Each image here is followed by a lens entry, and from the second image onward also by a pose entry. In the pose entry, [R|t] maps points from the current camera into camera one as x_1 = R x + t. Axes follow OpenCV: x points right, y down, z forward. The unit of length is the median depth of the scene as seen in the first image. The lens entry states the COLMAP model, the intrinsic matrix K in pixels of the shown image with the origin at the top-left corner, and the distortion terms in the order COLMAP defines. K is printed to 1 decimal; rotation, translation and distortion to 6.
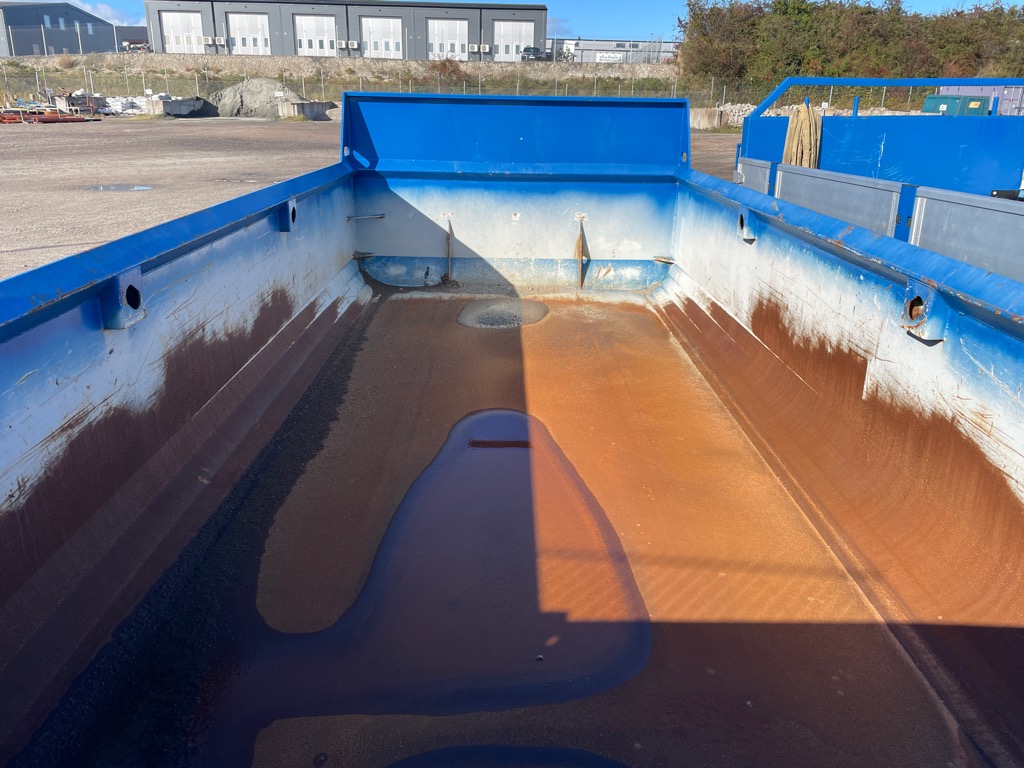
lens RADIAL K [[792.9, 0, 512.3], [0, 792.9, 382.5], [0, 0, 1]] dist [0.000061, -0.023208]
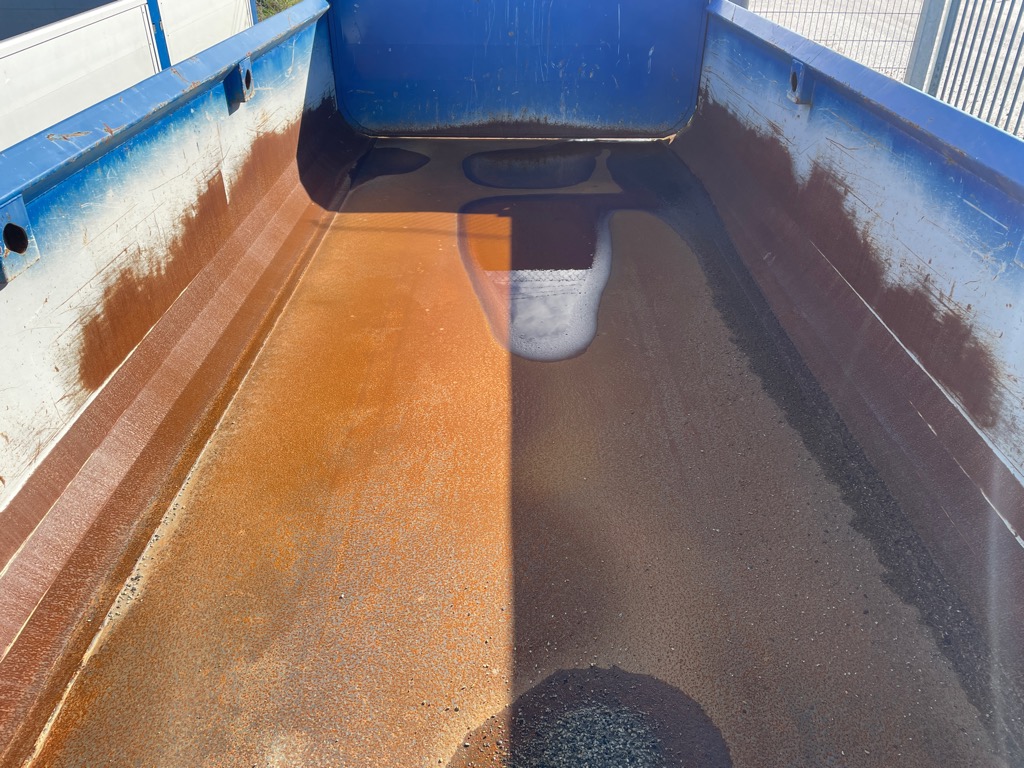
lens RADIAL K [[792.9, 0, 512.6], [0, 792.9, 384.1], [0, 0, 1]] dist [0.000061, -0.023208]
pose [[-0.999822, -0.018184, -0.005064, 0.030386], [-0.015554, 0.641655, 0.766836, -0.817846], [-0.010695, 0.766778, -0.641824, 2.241086]]
